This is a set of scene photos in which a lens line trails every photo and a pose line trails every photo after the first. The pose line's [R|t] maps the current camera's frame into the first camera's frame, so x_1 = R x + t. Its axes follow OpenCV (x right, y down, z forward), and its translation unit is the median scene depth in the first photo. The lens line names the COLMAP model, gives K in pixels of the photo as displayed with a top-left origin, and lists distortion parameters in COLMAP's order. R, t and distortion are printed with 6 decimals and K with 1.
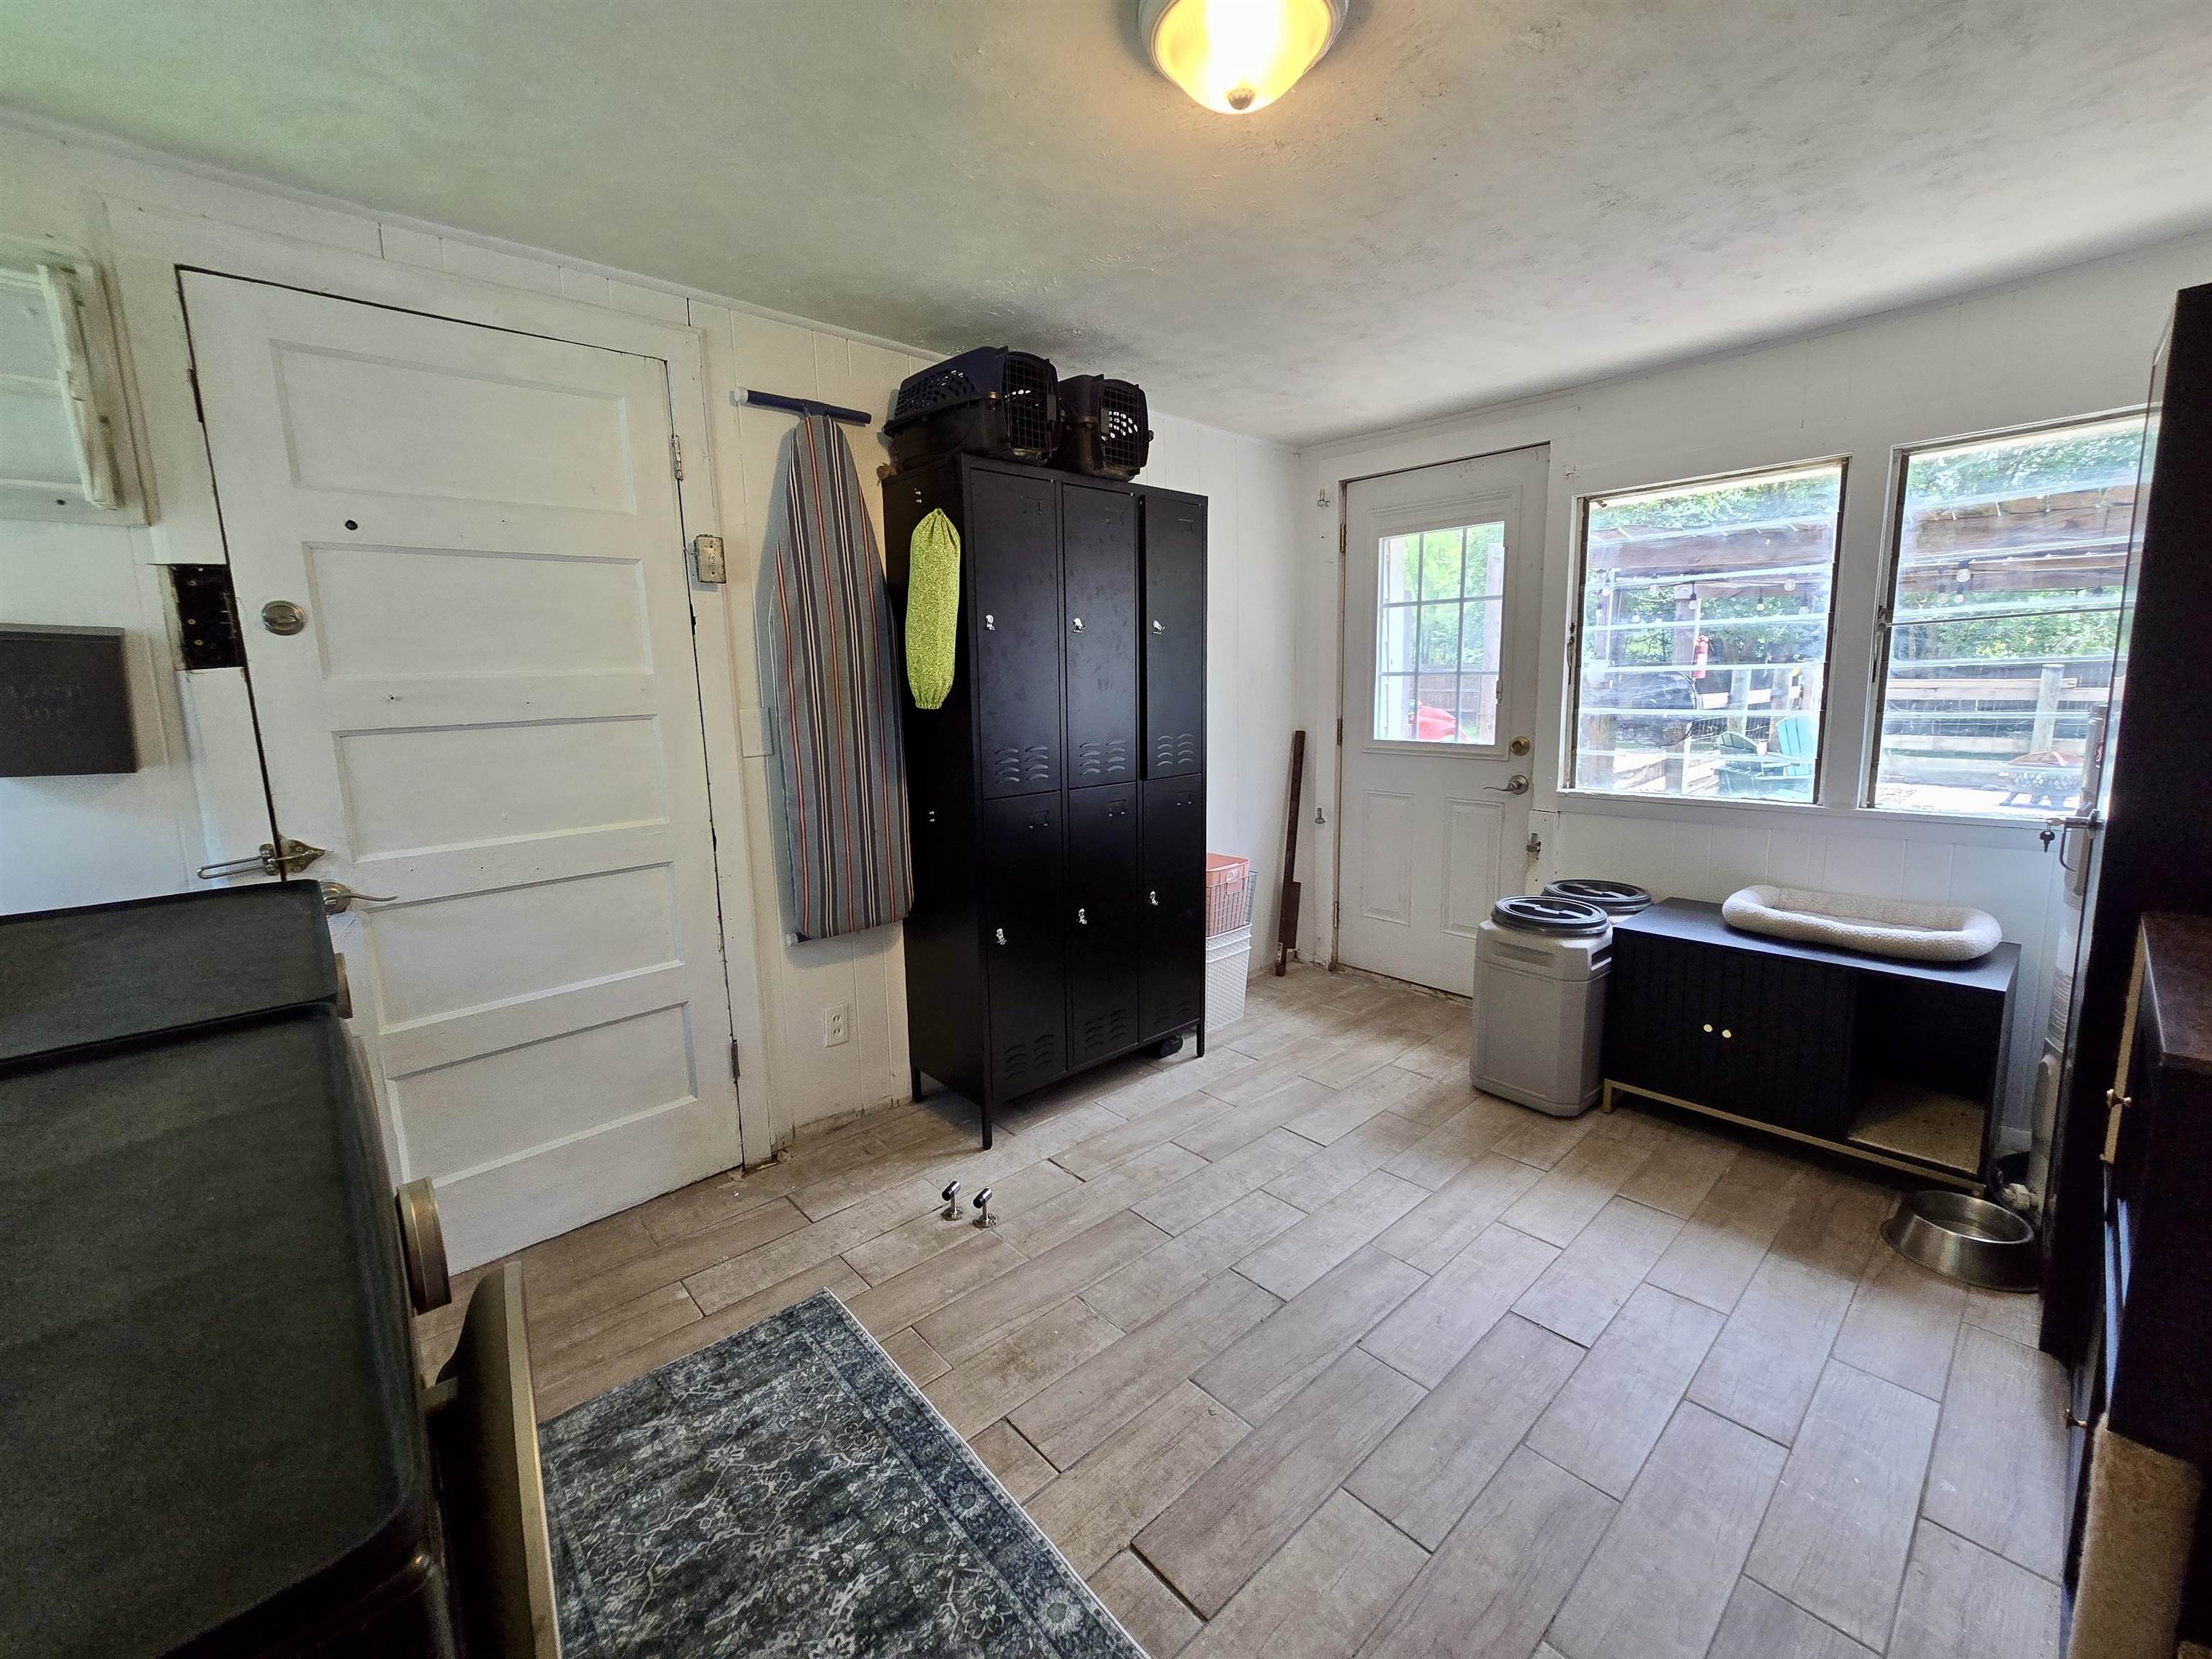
lens RADIAL K [[909.4, 0, 1105.9], [0, 909.4, 819.9], [0, 0, 1]] dist [-0.002874, -0.000679]
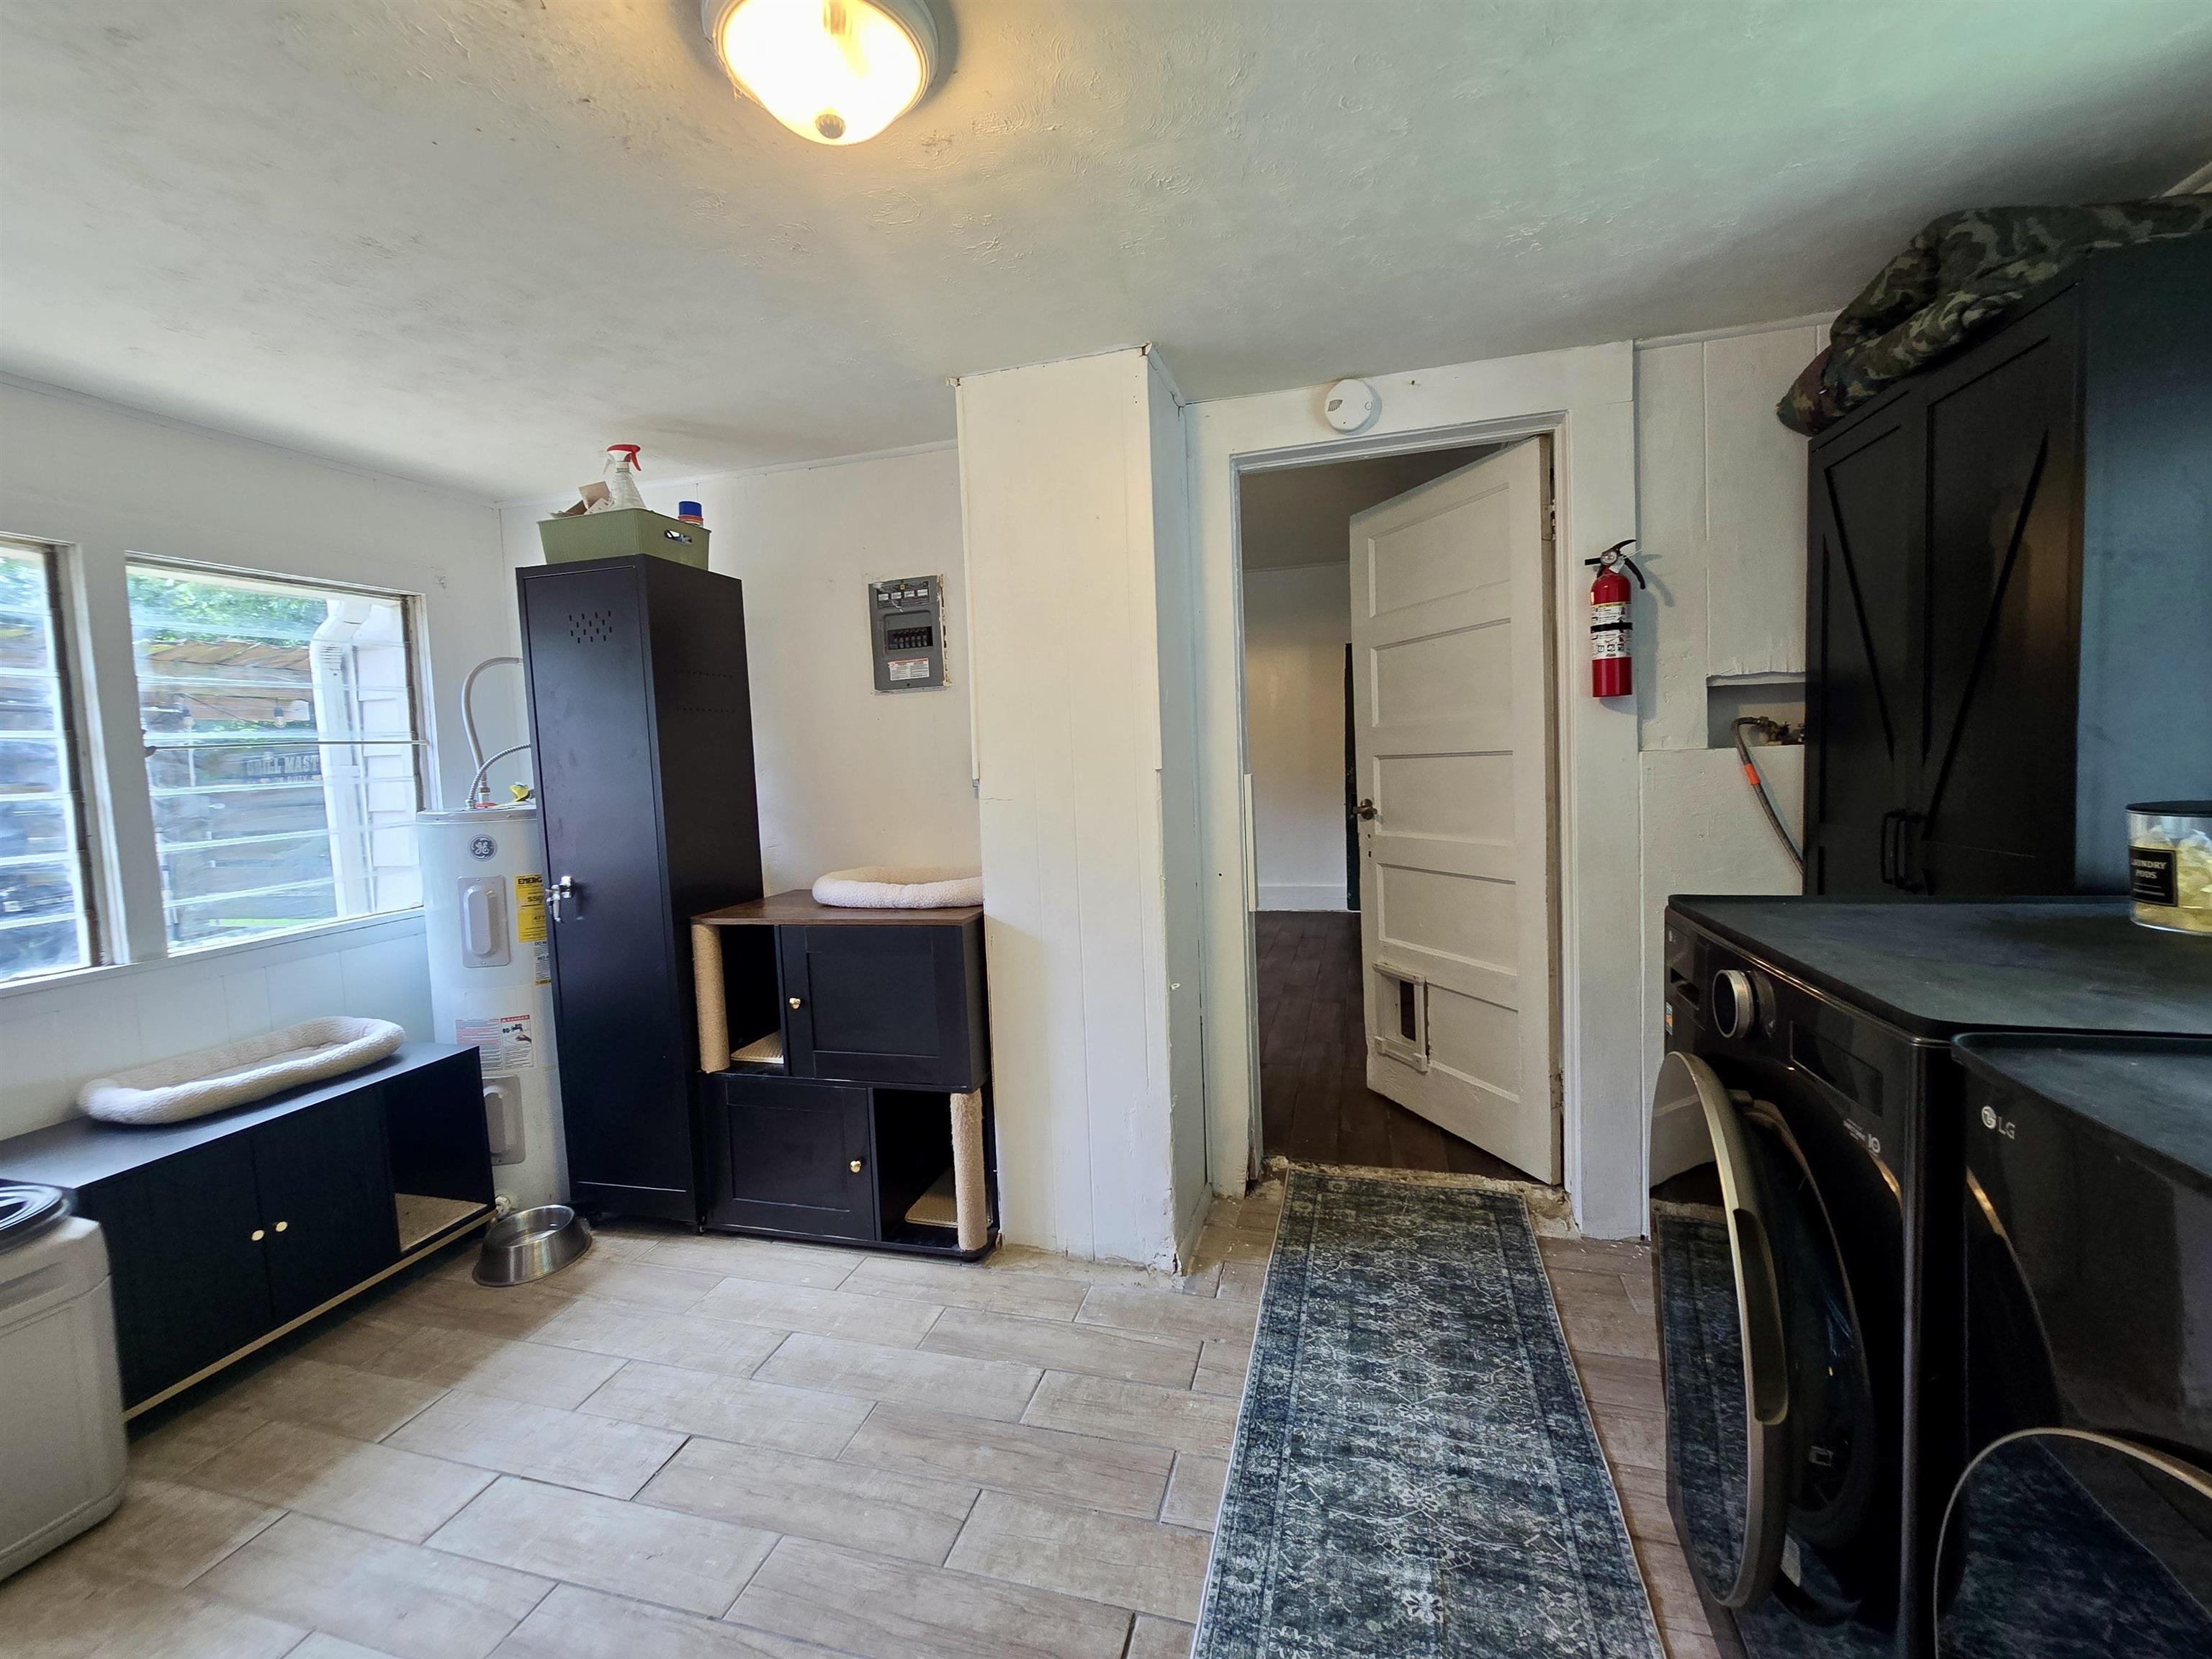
lens RADIAL K [[909.4, 0, 1103.5], [0, 909.4, 818.6], [0, 0, 1]] dist [-0.002874, -0.000679]
pose [[-0.532956, -0.013250, 0.846039, -0.434869], [0.185405, 0.973750, 0.132045, -0.102000], [-0.825581, 0.227234, -0.516509, 0.780250]]
